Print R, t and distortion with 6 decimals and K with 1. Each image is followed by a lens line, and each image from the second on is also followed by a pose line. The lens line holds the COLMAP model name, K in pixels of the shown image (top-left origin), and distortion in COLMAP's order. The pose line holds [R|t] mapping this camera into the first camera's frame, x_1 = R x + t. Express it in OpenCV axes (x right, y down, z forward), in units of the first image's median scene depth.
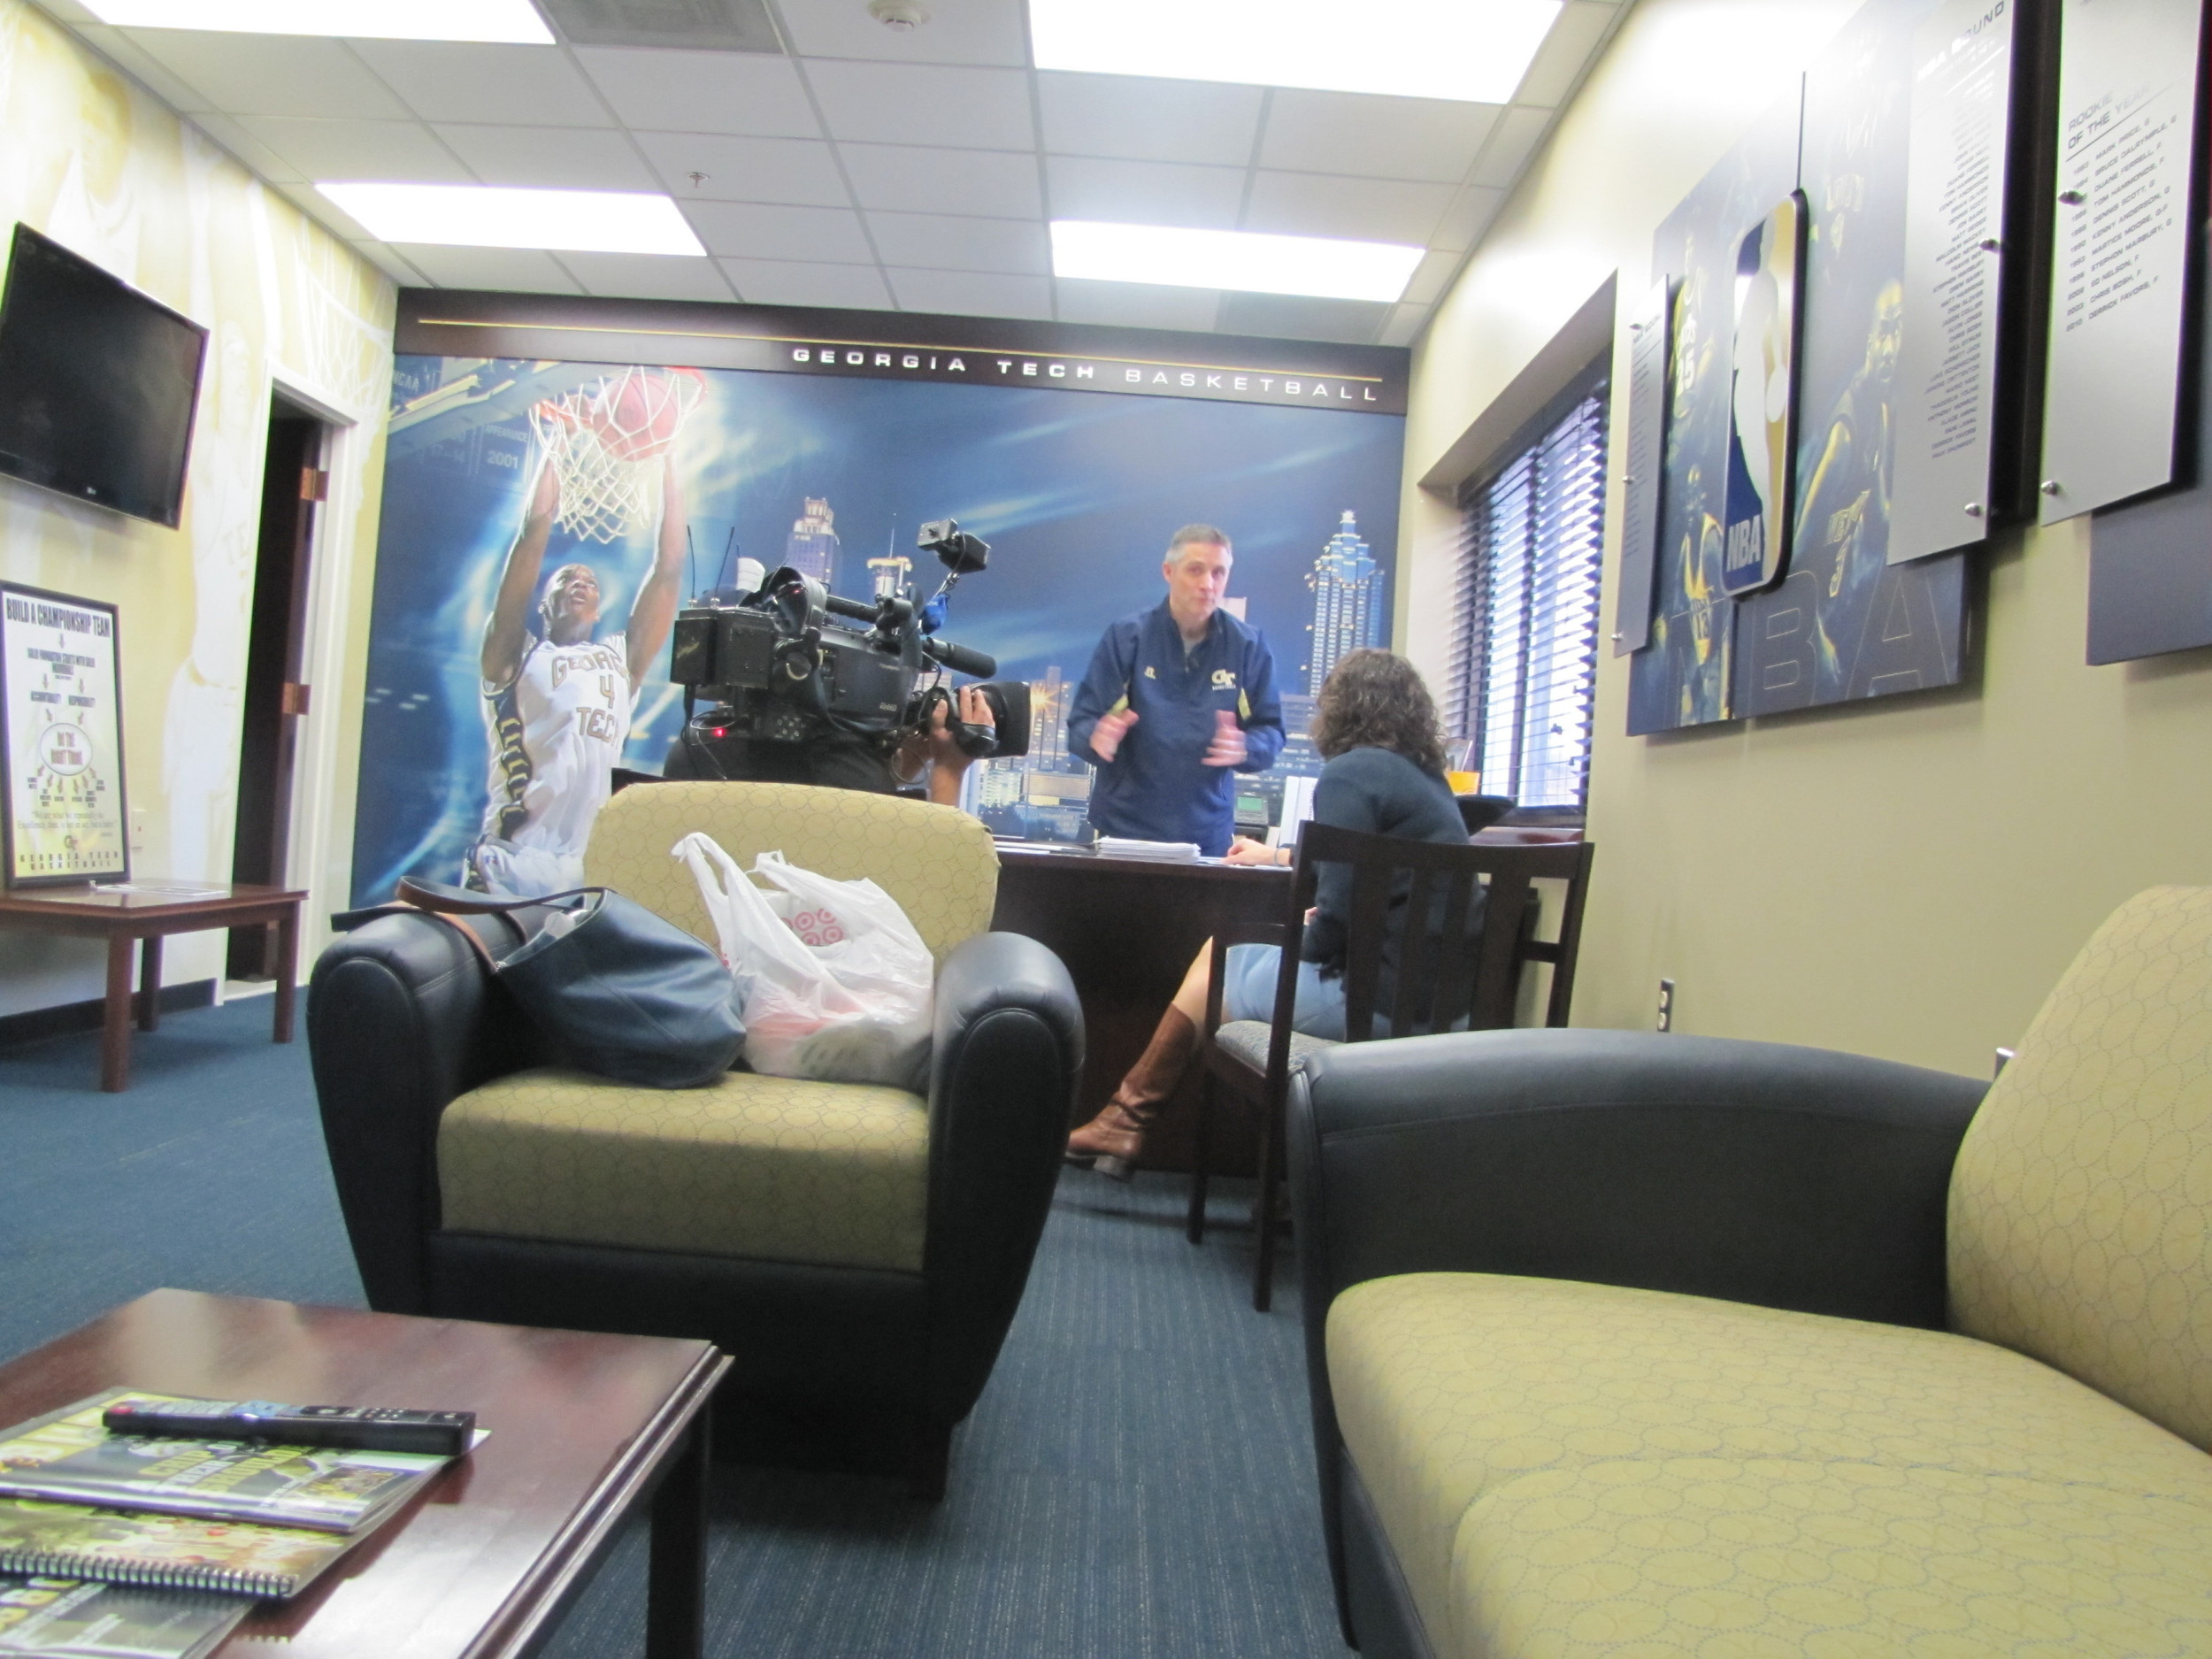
lens RADIAL K [[1803.9, 0, 1106.0], [0, 1803.9, 829.5], [0, 0, 1]] dist [-0.182433, 0.143915]
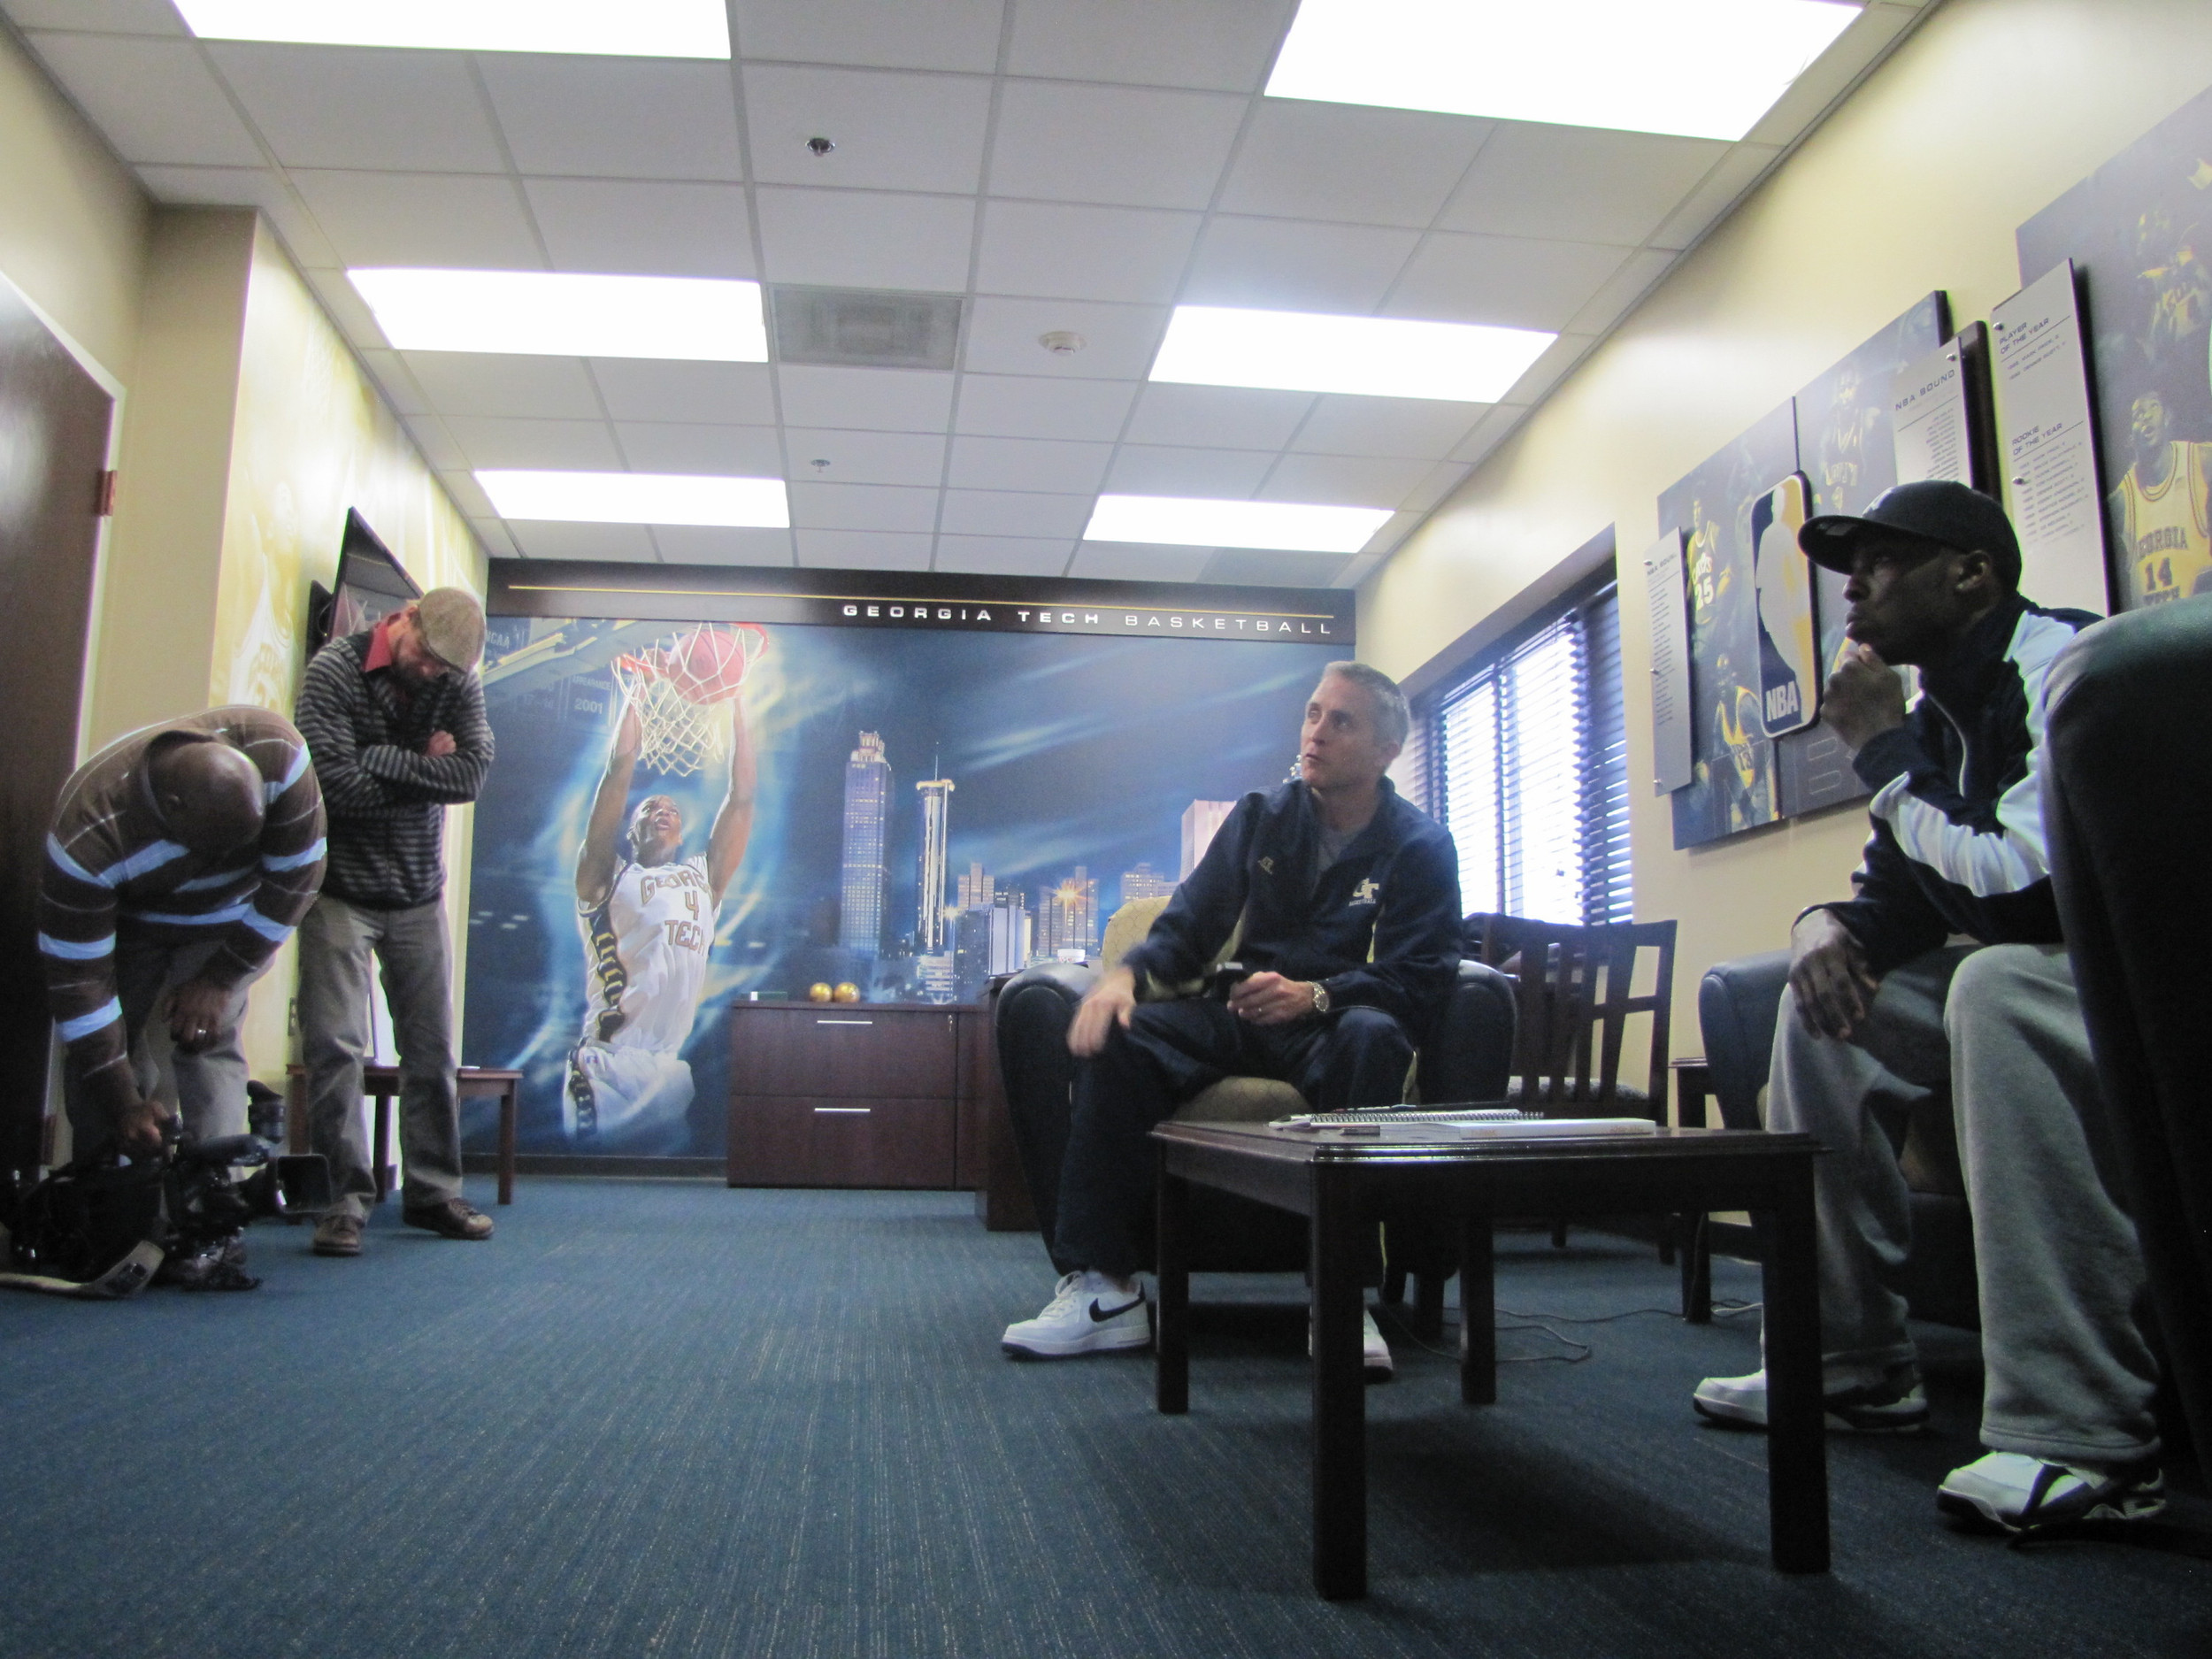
lens RADIAL K [[1803.9, 0, 1106.0], [0, 1803.9, 829.5], [0, 0, 1]] dist [-0.182433, 0.143915]
pose [[0.989493, -0.046393, 0.136934, -0.173174], [0.065147, 0.988589, -0.135824, 0.046493], [-0.129070, 0.143318, 0.981224, -0.160066]]
